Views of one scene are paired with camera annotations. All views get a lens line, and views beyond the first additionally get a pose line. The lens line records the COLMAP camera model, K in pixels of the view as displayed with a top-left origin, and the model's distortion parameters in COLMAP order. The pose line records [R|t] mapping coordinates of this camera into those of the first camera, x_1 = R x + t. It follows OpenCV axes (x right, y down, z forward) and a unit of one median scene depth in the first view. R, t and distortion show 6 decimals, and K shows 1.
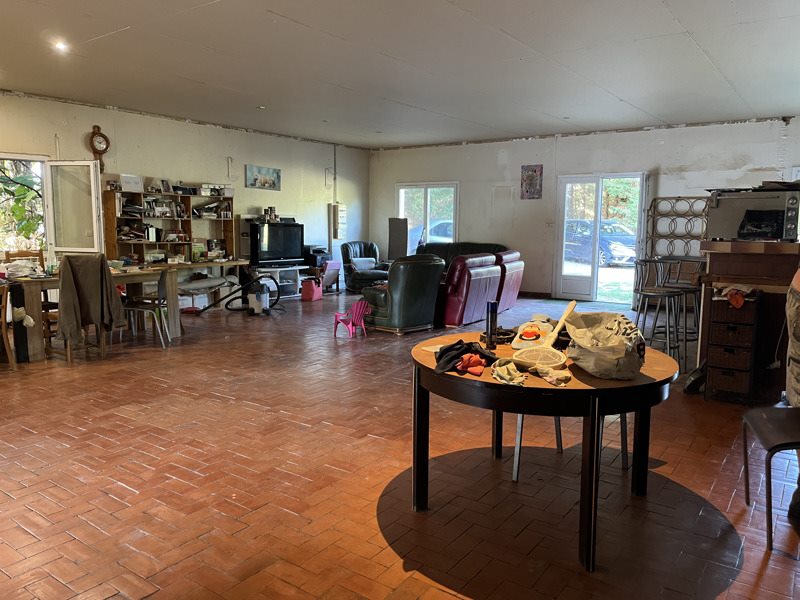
lens RADIAL K [[608.6, 0, 400.0], [0, 608.6, 300.0], [0, 0, 1]] dist [0.031312, -0.003970]
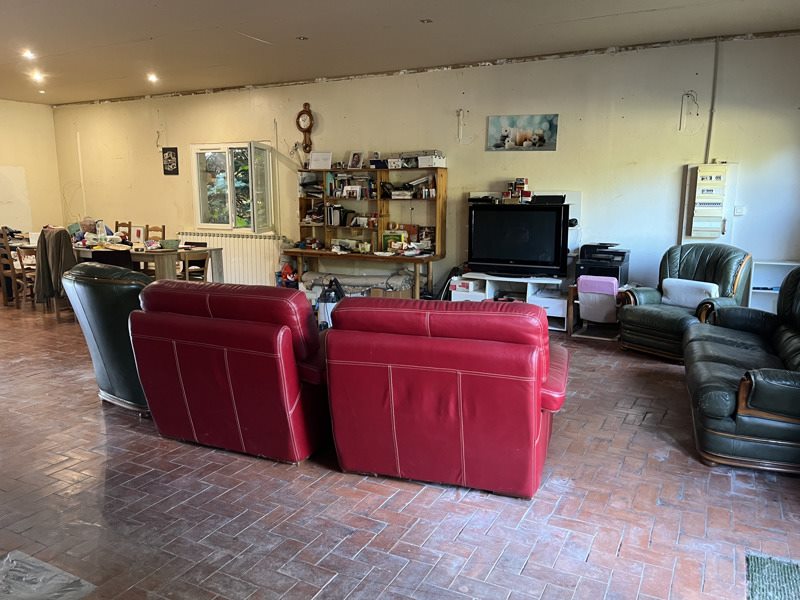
lens RADIAL K [[608.6, 0, 400.0], [0, 608.6, 300.0], [0, 0, 1]] dist [0.031312, -0.003970]
pose [[0.153060, 0.162439, -0.974775, 0.409188], [-0.123399, 0.981819, 0.144237, -0.107143], [0.980482, 0.098209, 0.170322, 0.798099]]
